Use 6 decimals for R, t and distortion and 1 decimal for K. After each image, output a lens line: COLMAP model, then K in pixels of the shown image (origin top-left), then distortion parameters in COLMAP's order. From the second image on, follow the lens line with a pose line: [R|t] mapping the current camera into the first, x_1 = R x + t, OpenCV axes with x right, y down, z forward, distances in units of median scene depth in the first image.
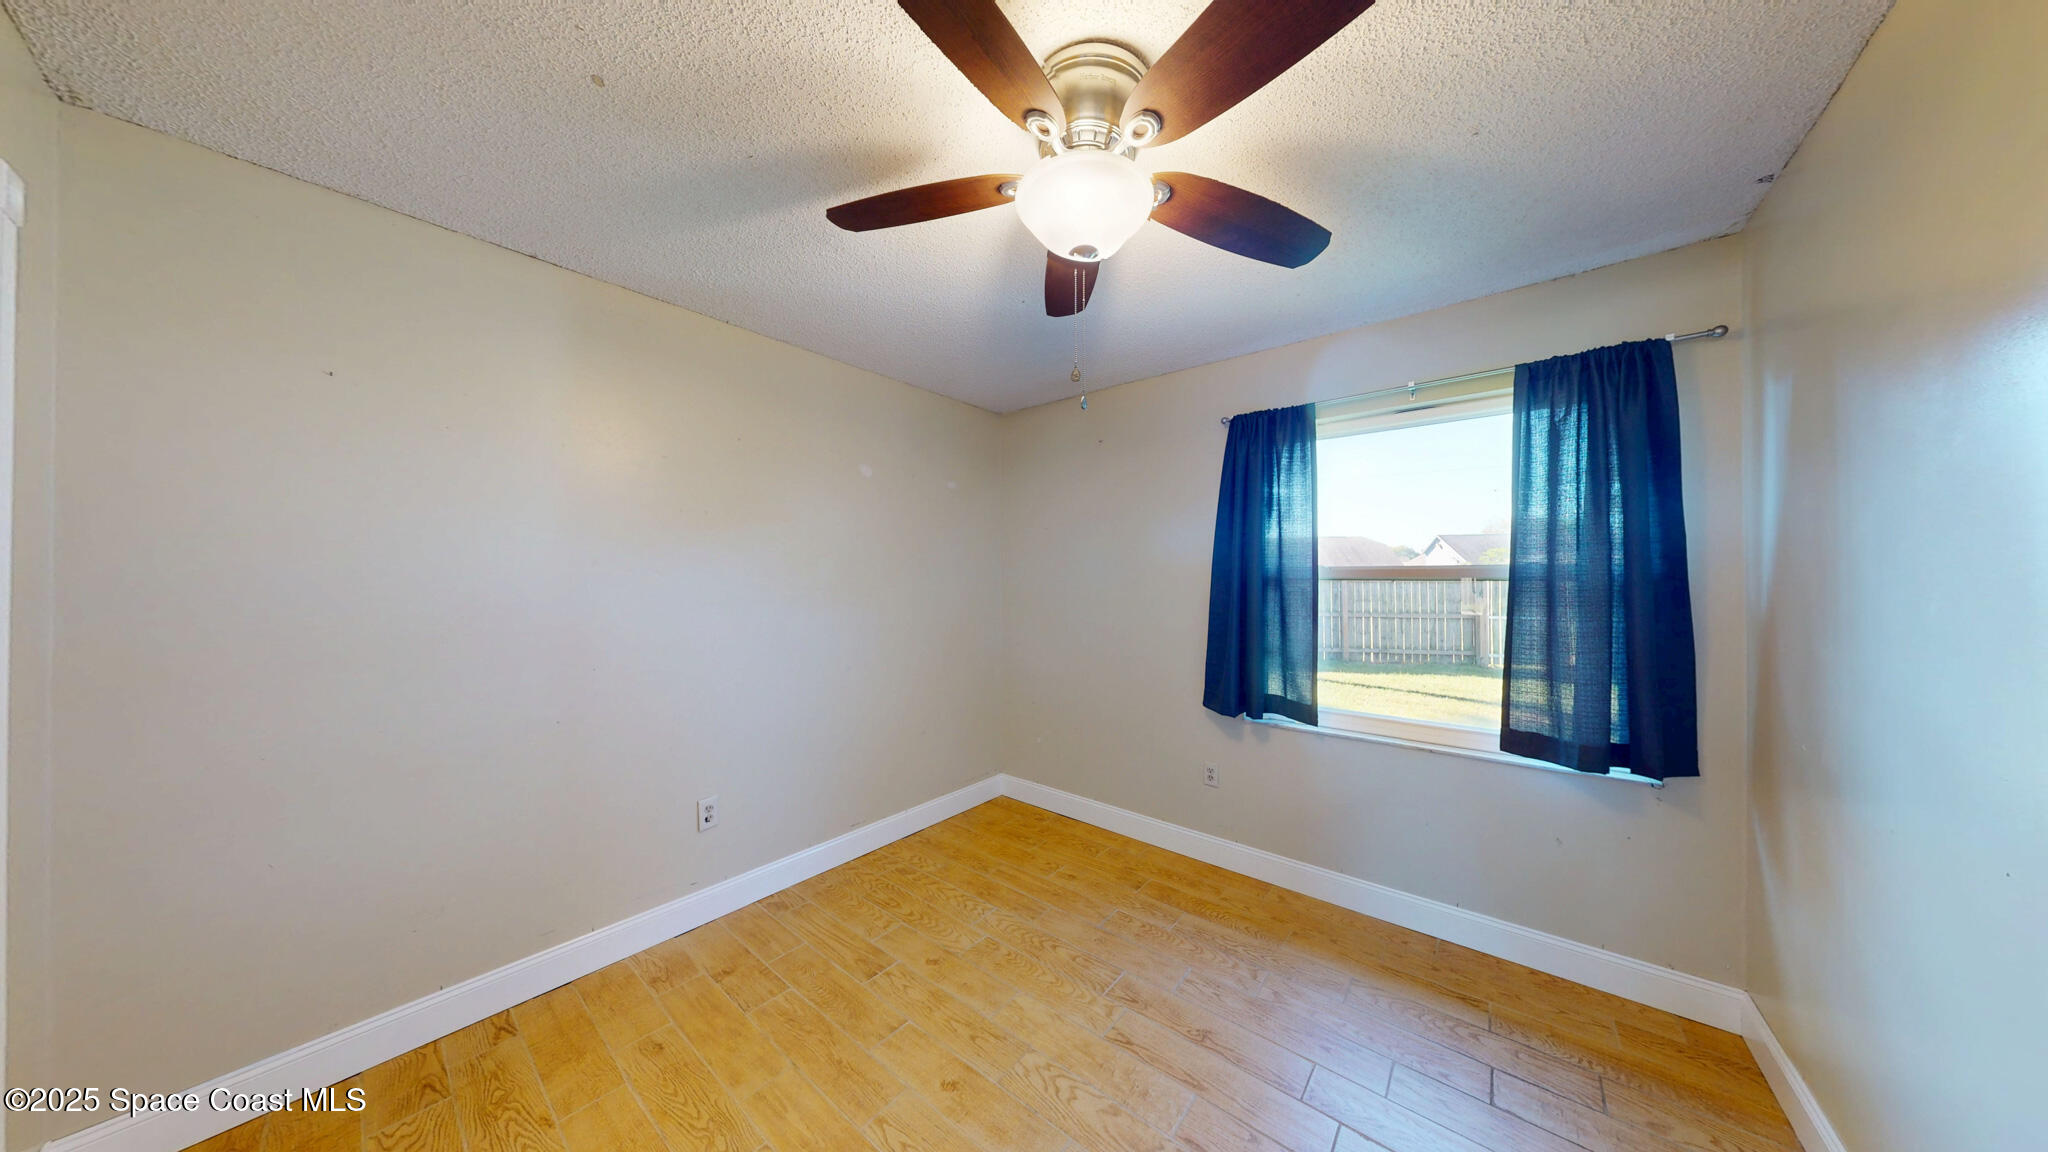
lens RADIAL K [[568.2, 0, 1024.0], [0, 568.2, 576.0], [0, 0, 1]] dist [0.000615, 0.000046]
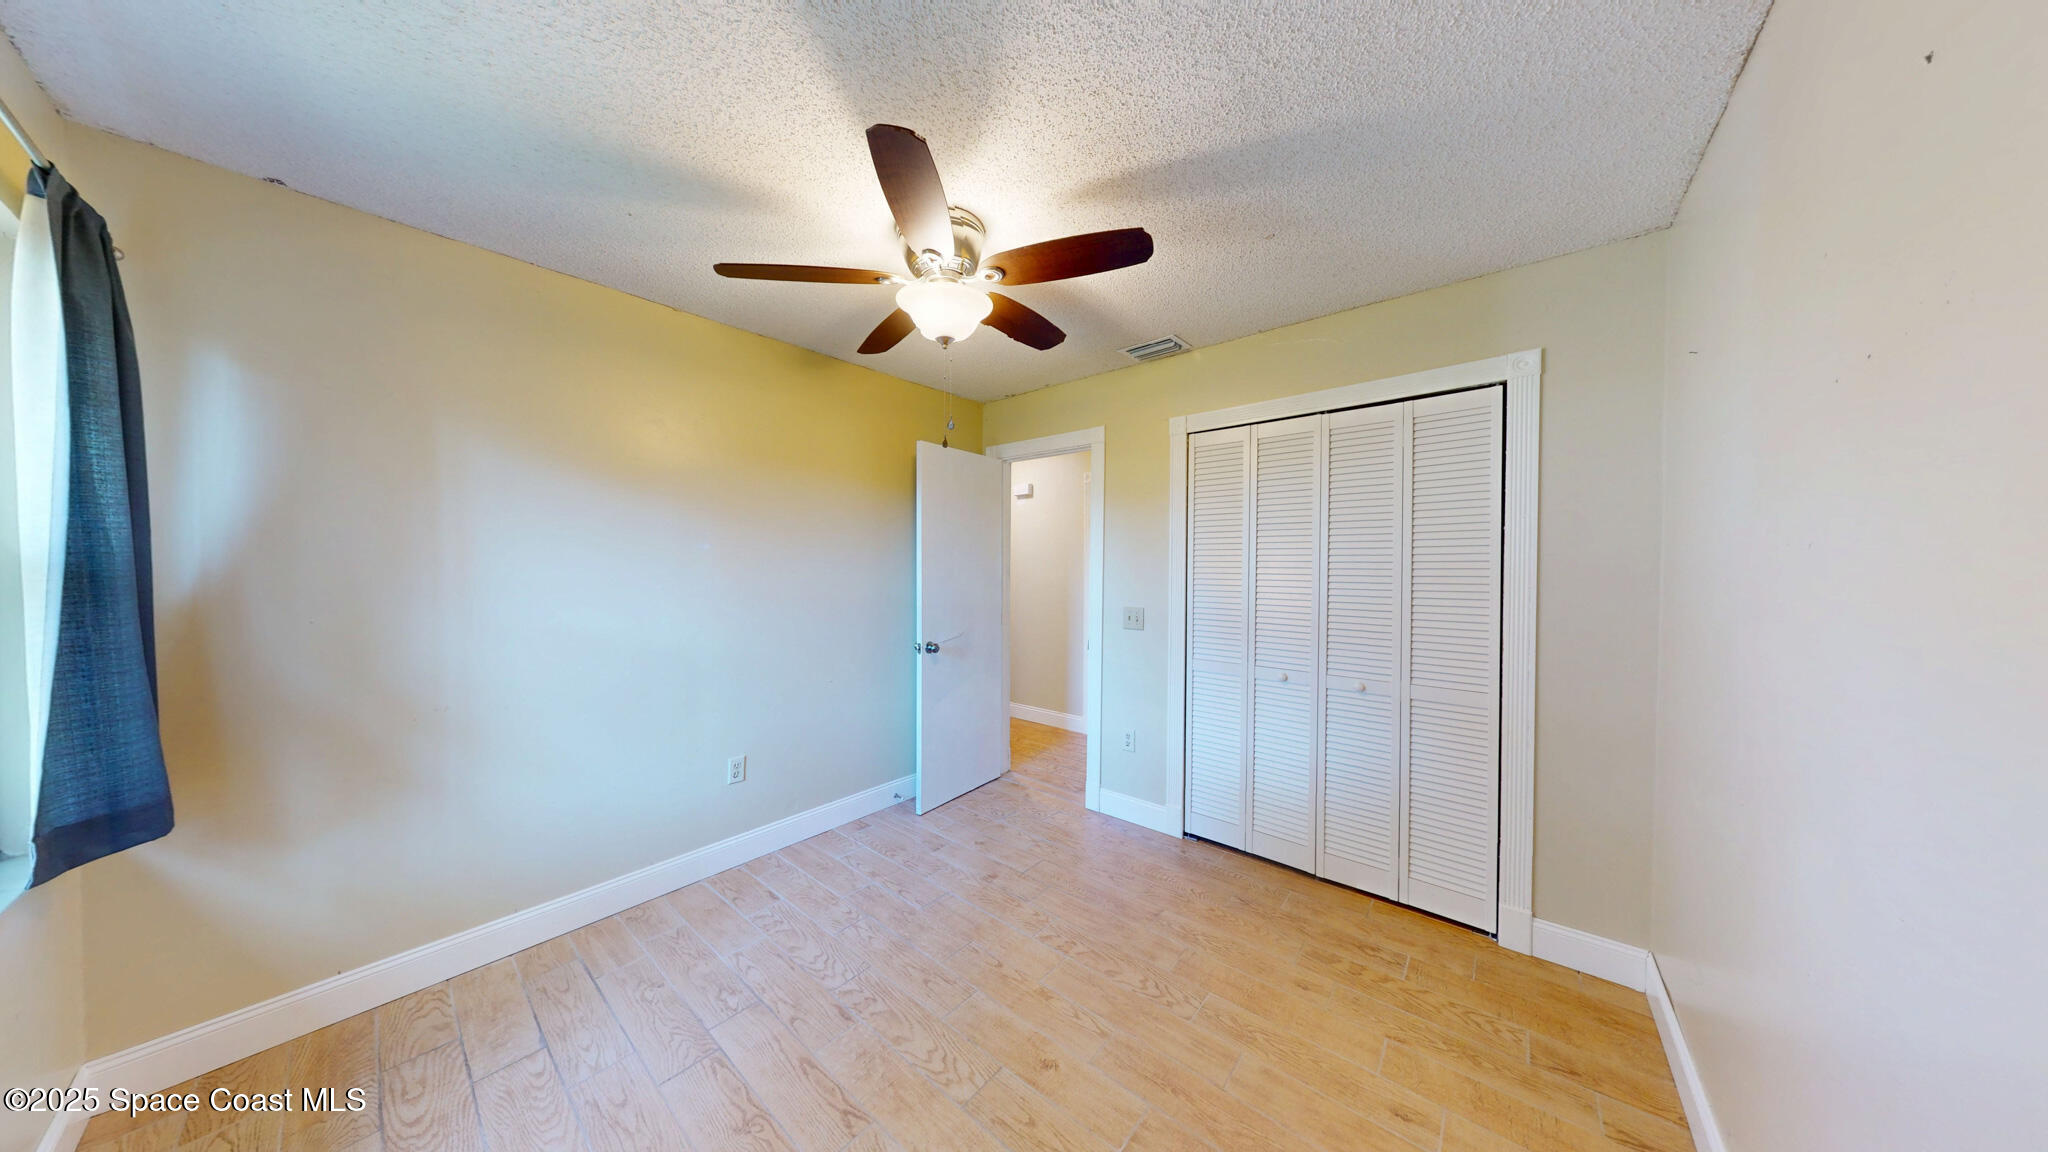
lens RADIAL K [[568.2, 0, 1024.0], [0, 568.2, 576.0], [0, 0, 1]] dist [0.000615, 0.000046]
pose [[-0.999926, -0.003416, 0.011651, -0.077498], [-0.003438, 0.999992, -0.001899, 0.024962], [-0.011644, -0.001939, -0.999930, 1.656969]]
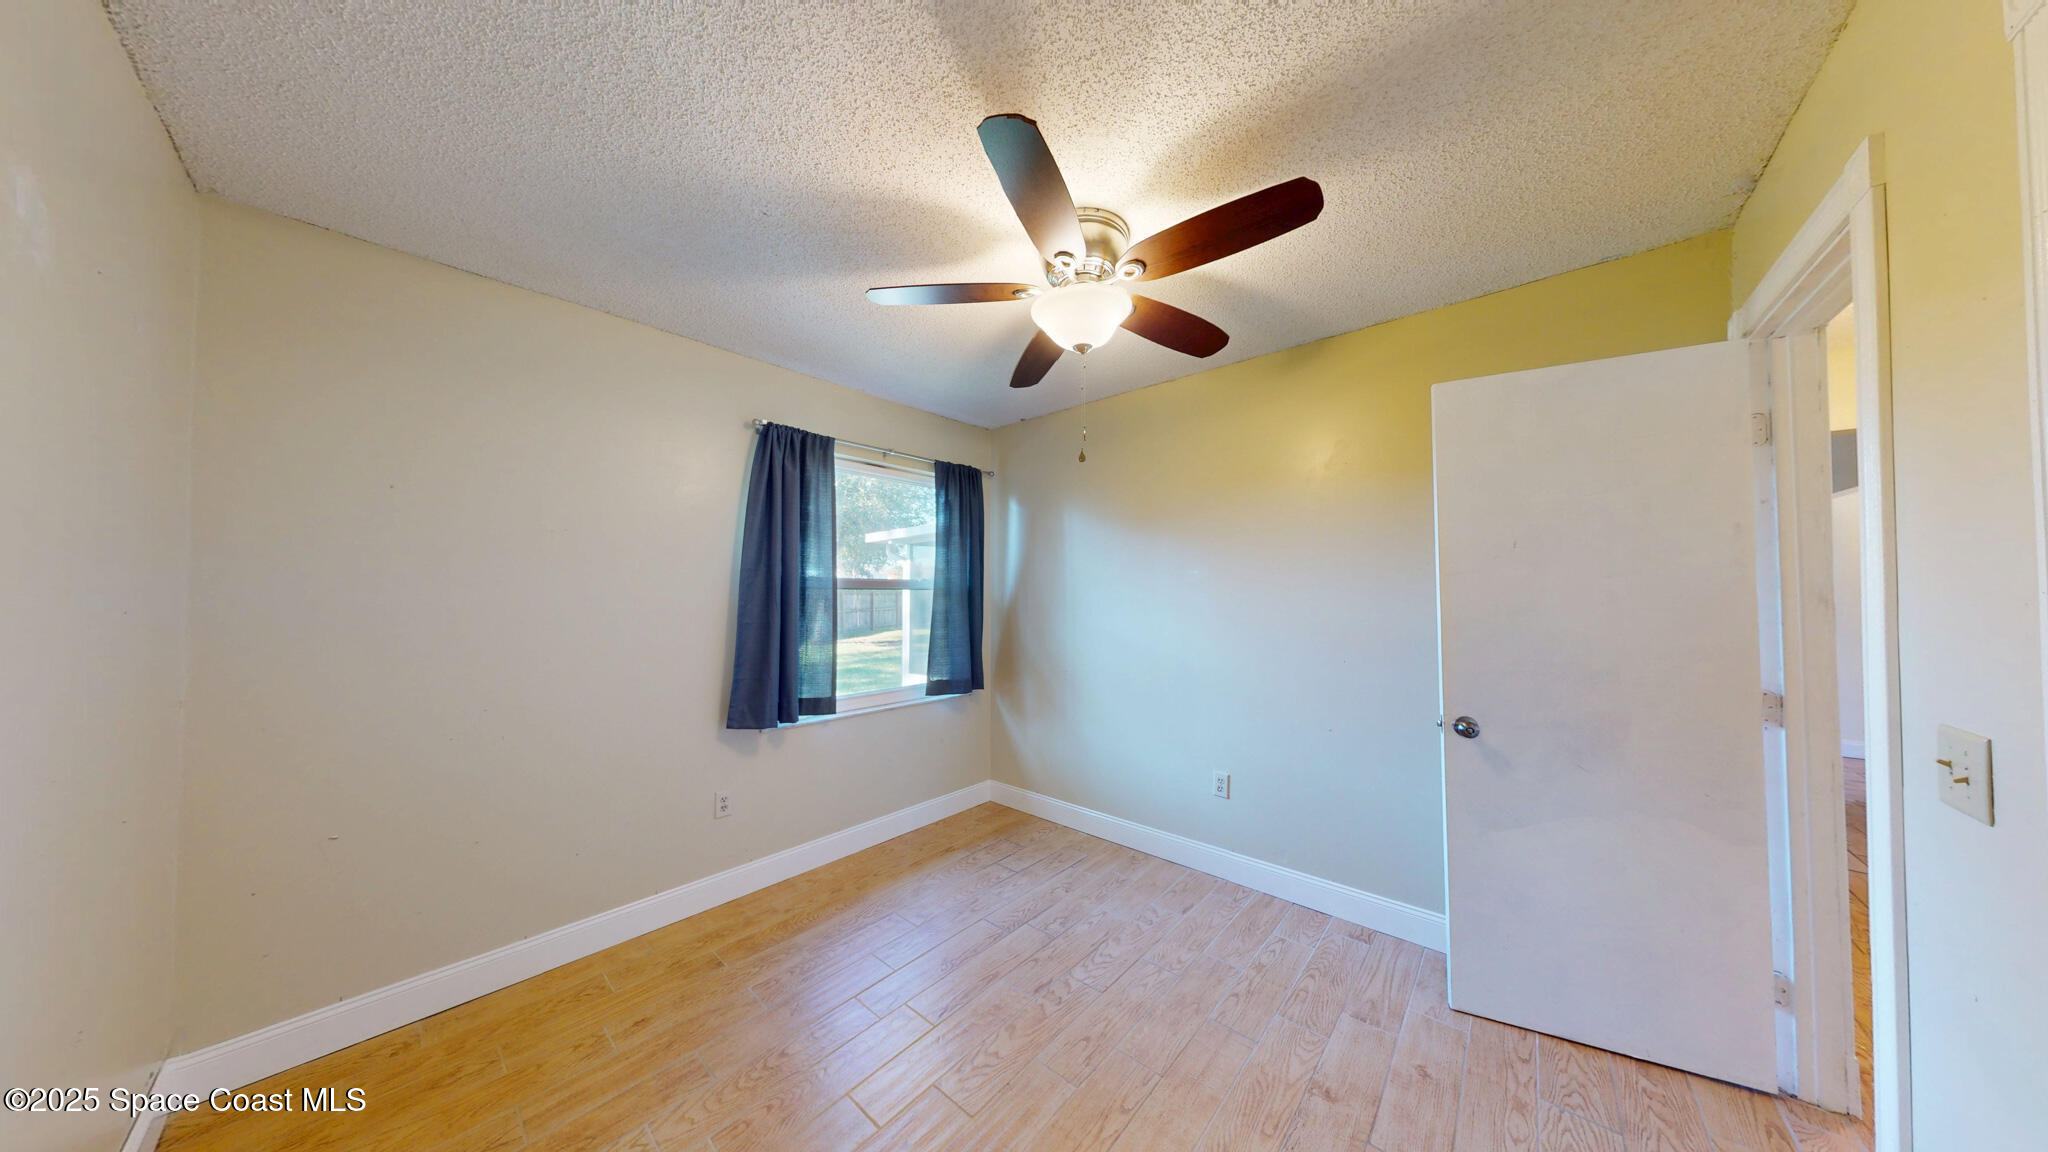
lens RADIAL K [[568.2, 0, 1024.0], [0, 568.2, 576.0], [0, 0, 1]] dist [0.000615, 0.000046]
pose [[0.035887, 0.027759, 0.998970, -0.842787], [-0.010316, 0.999571, -0.027405, 0.010164], [-0.999303, -0.009322, 0.036158, 0.735015]]
